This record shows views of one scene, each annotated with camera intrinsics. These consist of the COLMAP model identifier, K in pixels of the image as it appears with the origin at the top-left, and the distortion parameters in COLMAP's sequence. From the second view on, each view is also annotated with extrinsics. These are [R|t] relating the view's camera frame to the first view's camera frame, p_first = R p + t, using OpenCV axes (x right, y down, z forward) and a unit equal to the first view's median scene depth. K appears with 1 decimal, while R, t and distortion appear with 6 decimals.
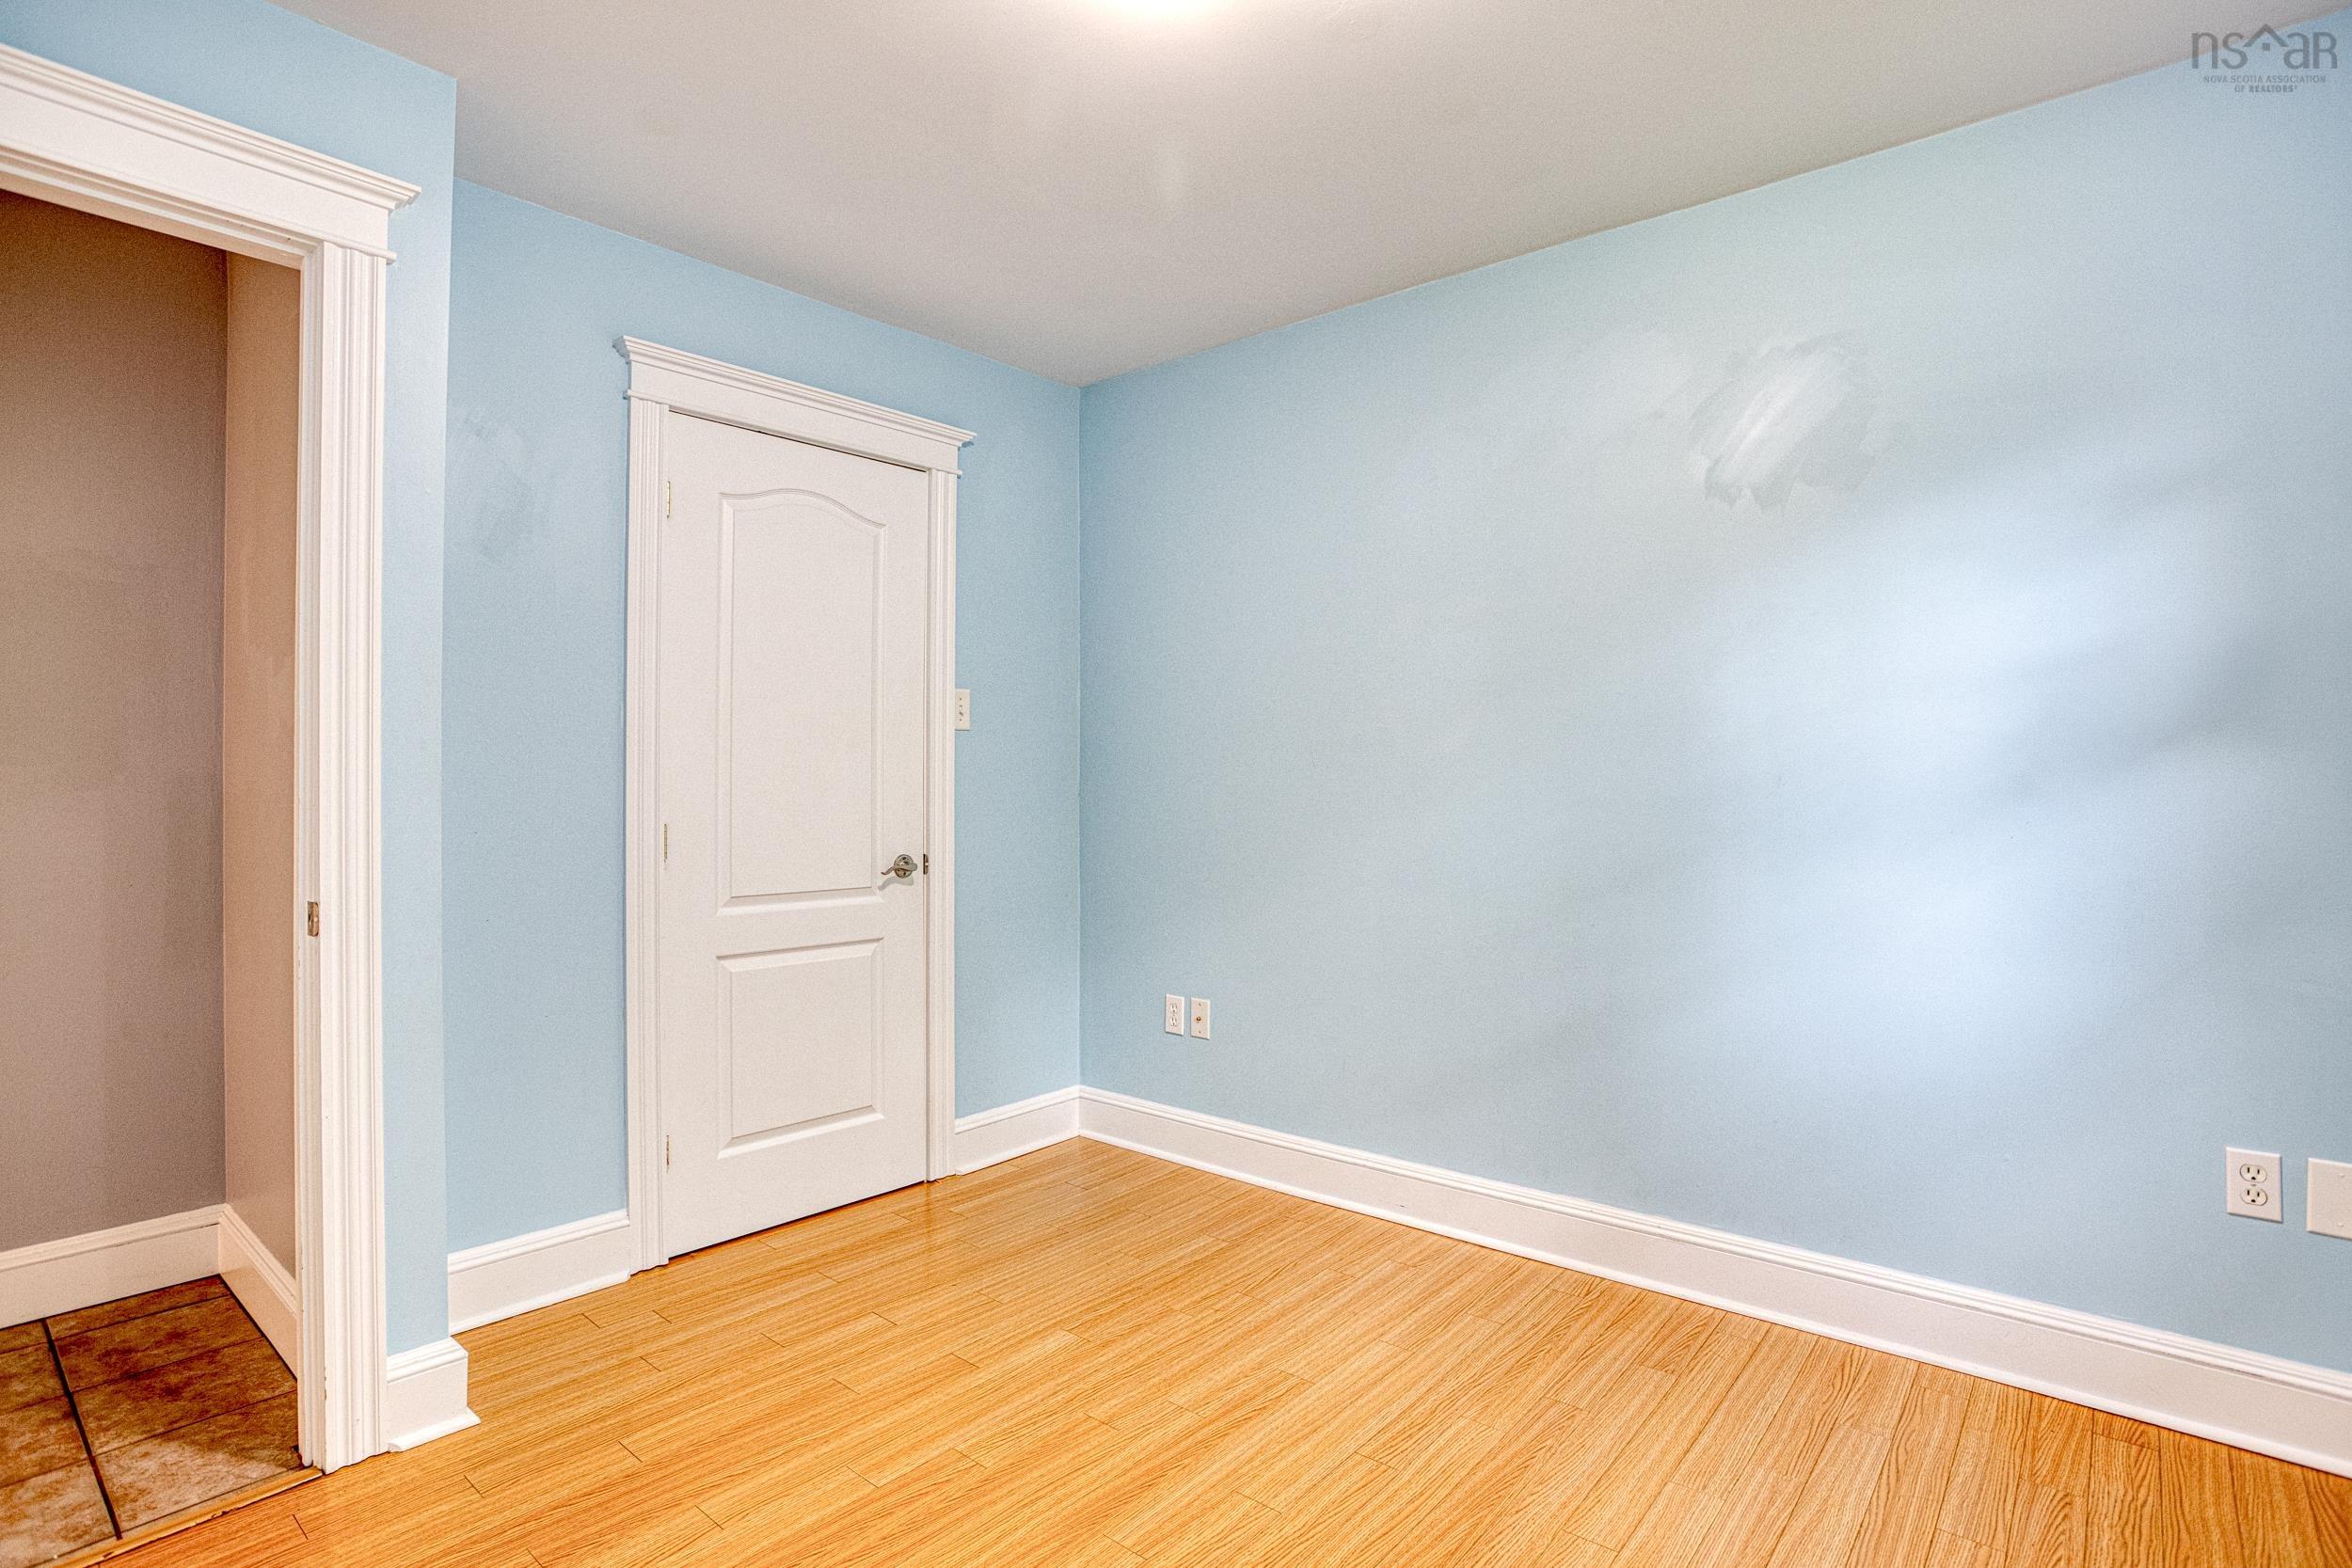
lens RADIAL K [[1180.6, 0, 1176.0], [0, 1180.6, 784.0], [0, 0, 1]] dist [-0.041524, 0.020503]
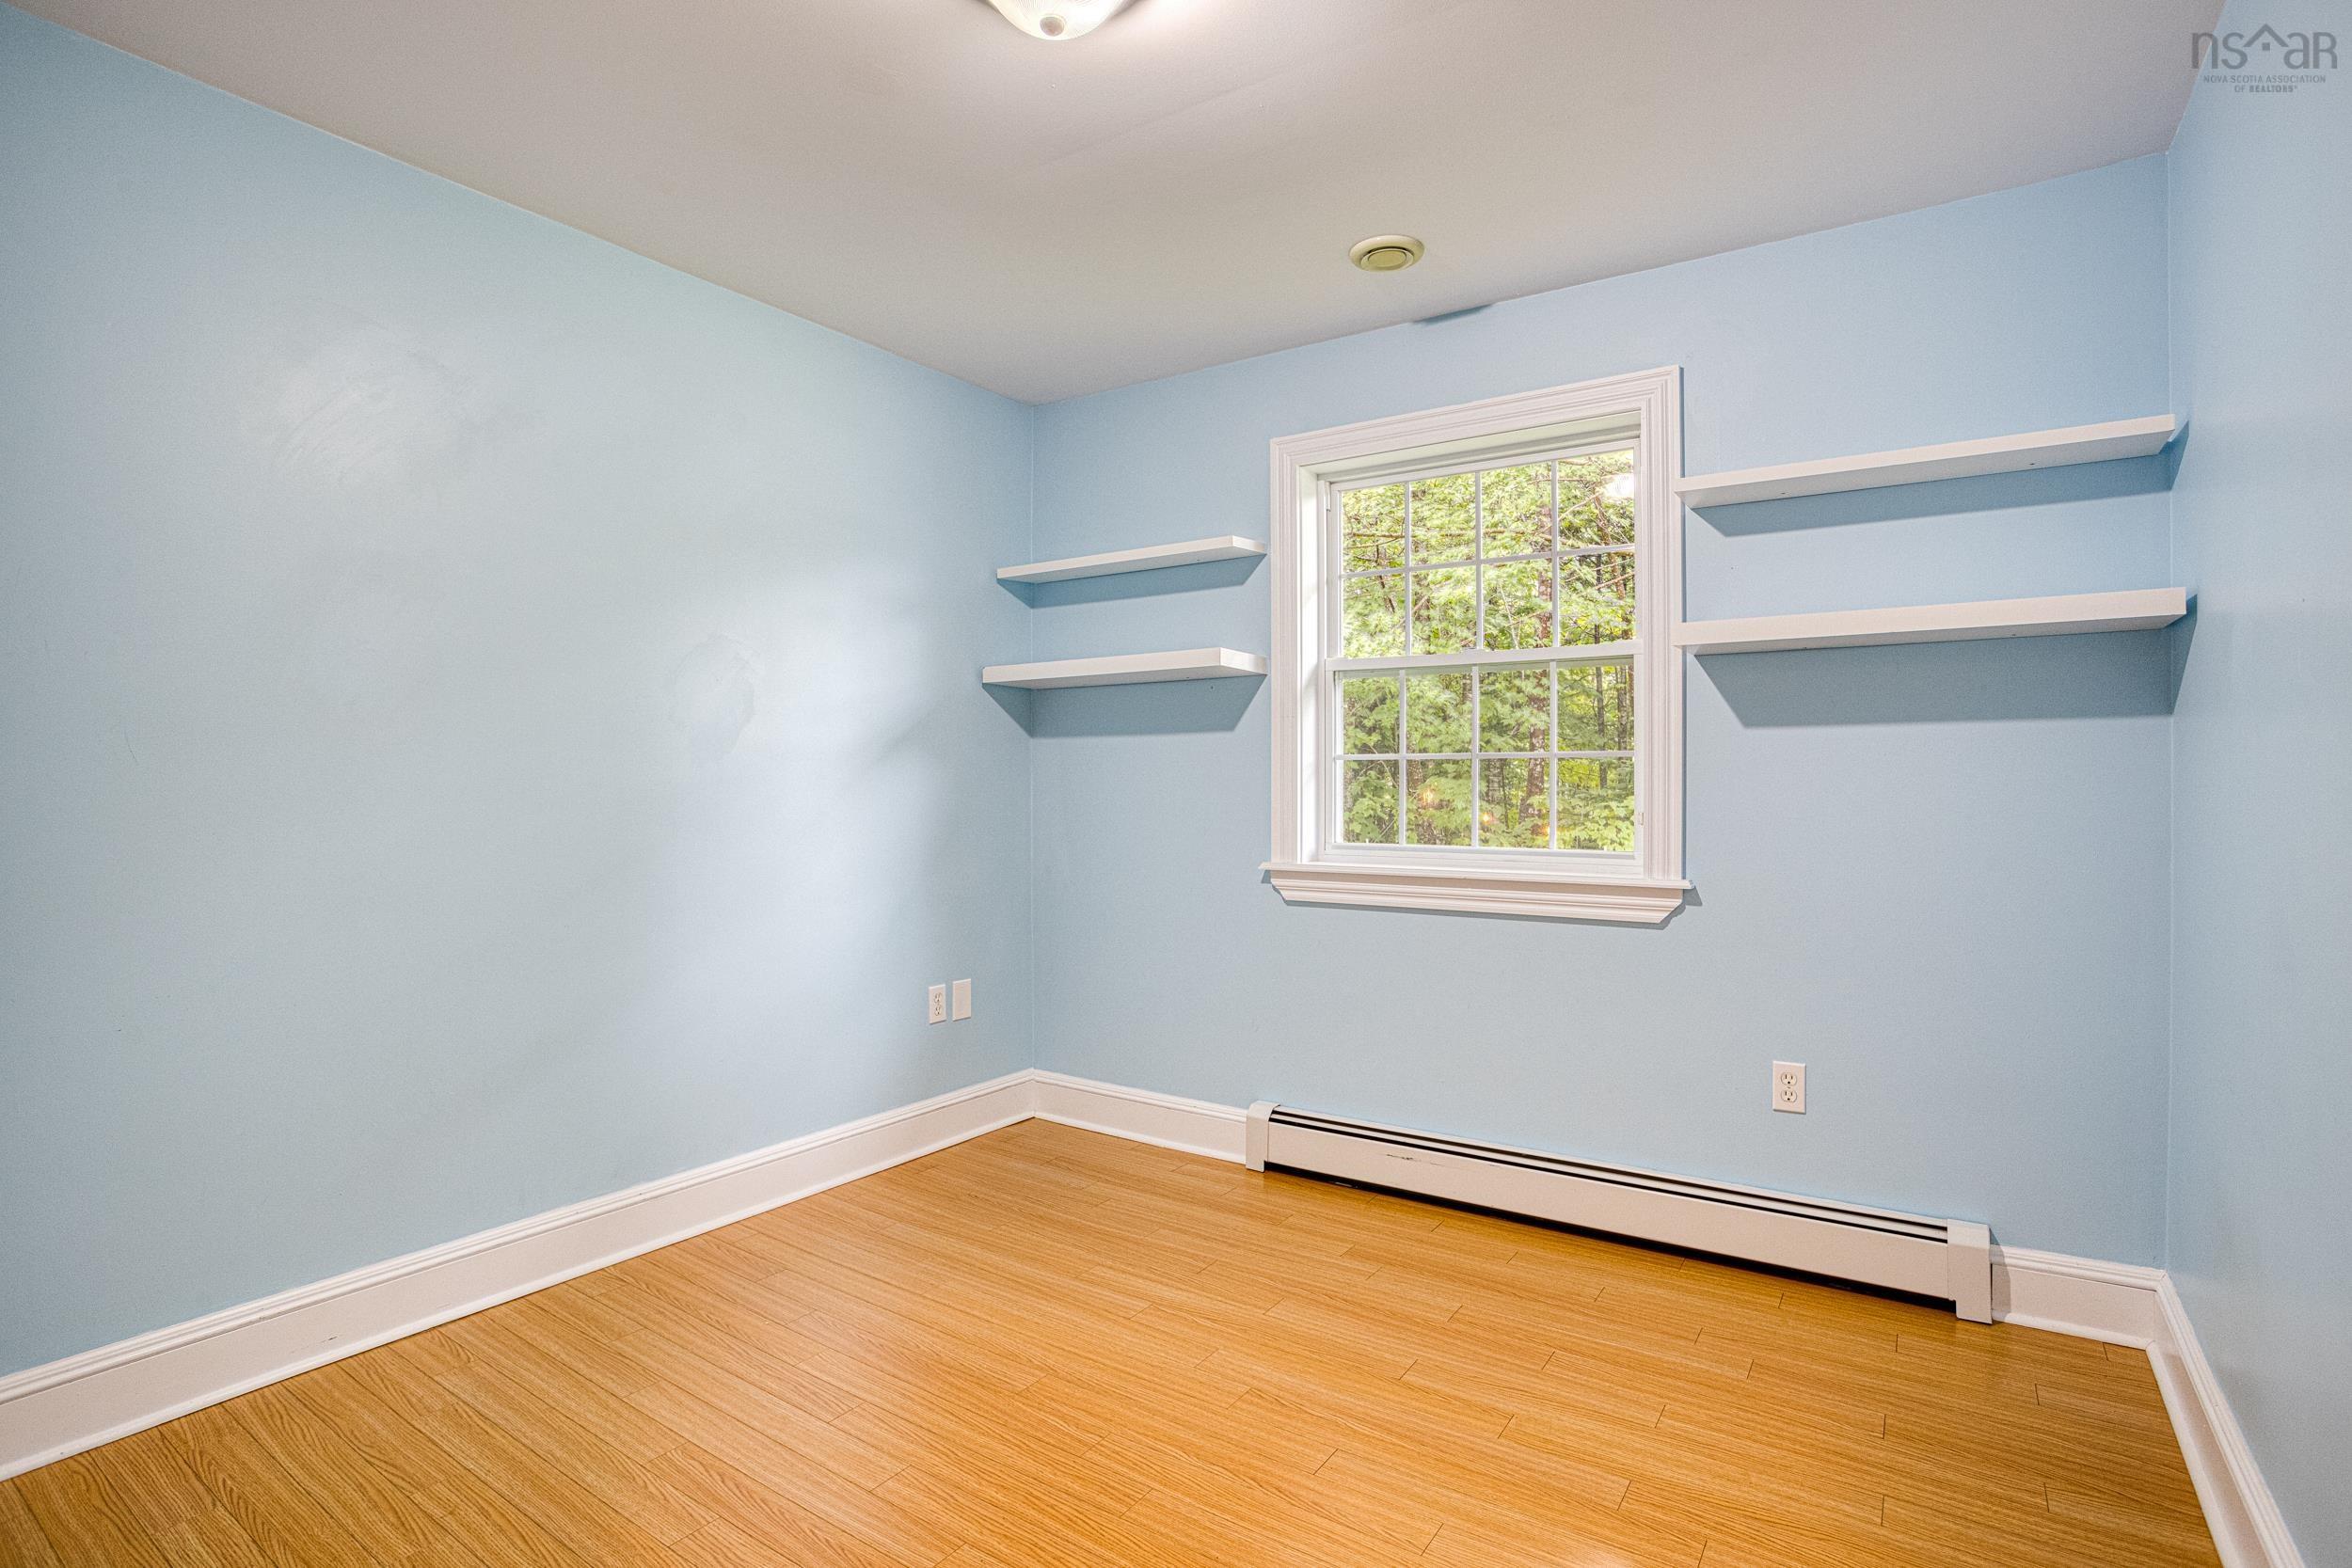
lens RADIAL K [[1180.6, 0, 1176.0], [0, 1180.6, 784.0], [0, 0, 1]] dist [-0.041524, 0.020503]
pose [[-0.104460, 0.001446, 0.994528, -0.770195], [0.006170, 0.999981, -0.000806, 0.009548], [-0.994510, 0.006052, -0.104467, 0.685985]]
